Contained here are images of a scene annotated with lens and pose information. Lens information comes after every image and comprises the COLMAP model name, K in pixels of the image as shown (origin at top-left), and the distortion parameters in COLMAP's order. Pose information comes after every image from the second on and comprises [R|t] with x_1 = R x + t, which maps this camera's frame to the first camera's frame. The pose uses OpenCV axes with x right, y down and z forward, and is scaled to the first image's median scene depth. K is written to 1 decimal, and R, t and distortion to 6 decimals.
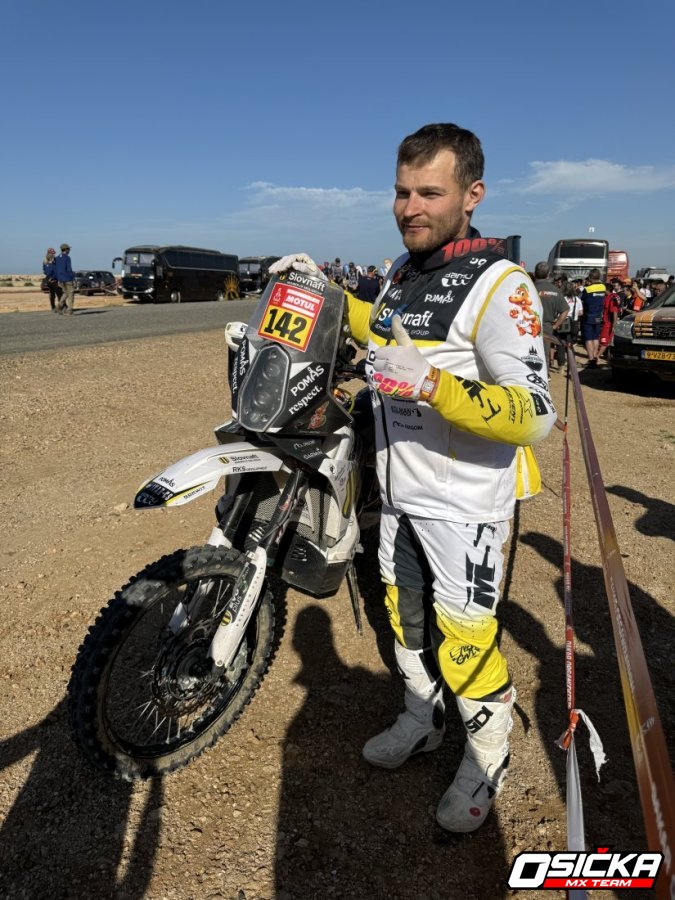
lens RADIAL K [[631.4, 0, 343.7], [0, 631.4, 446.6], [0, 0, 1]] dist [0.041622, -0.040120]
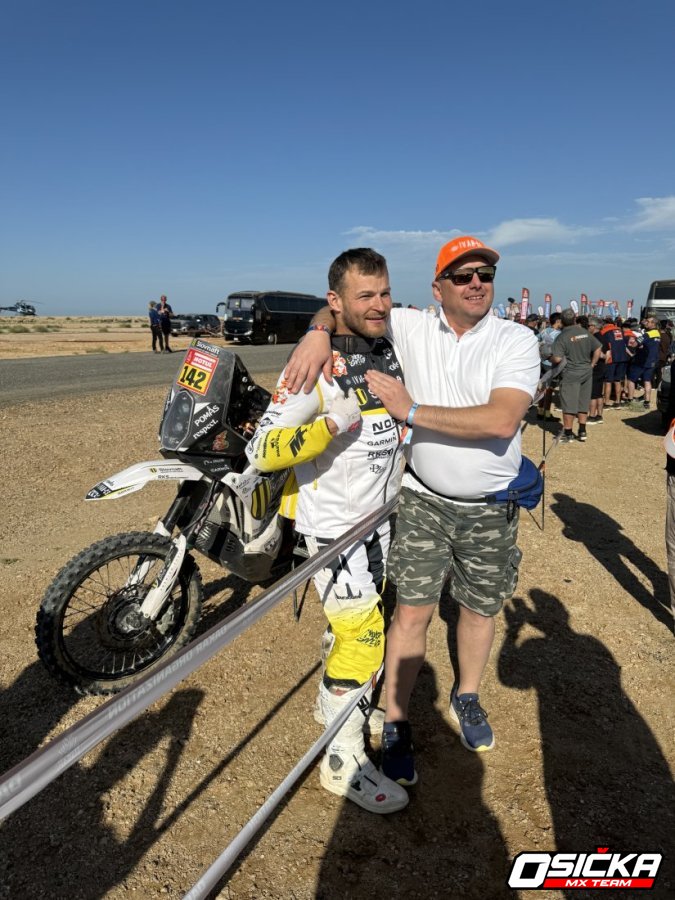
lens RADIAL K [[631.4, 0, 333.4], [0, 631.4, 453.7], [0, 0, 1]] dist [0.041622, -0.040120]
pose [[0.985991, 0.029587, -0.164151, 0.395704], [-0.037739, 0.998193, -0.046770, 0.031847], [0.162471, 0.052310, 0.985326, -0.304024]]
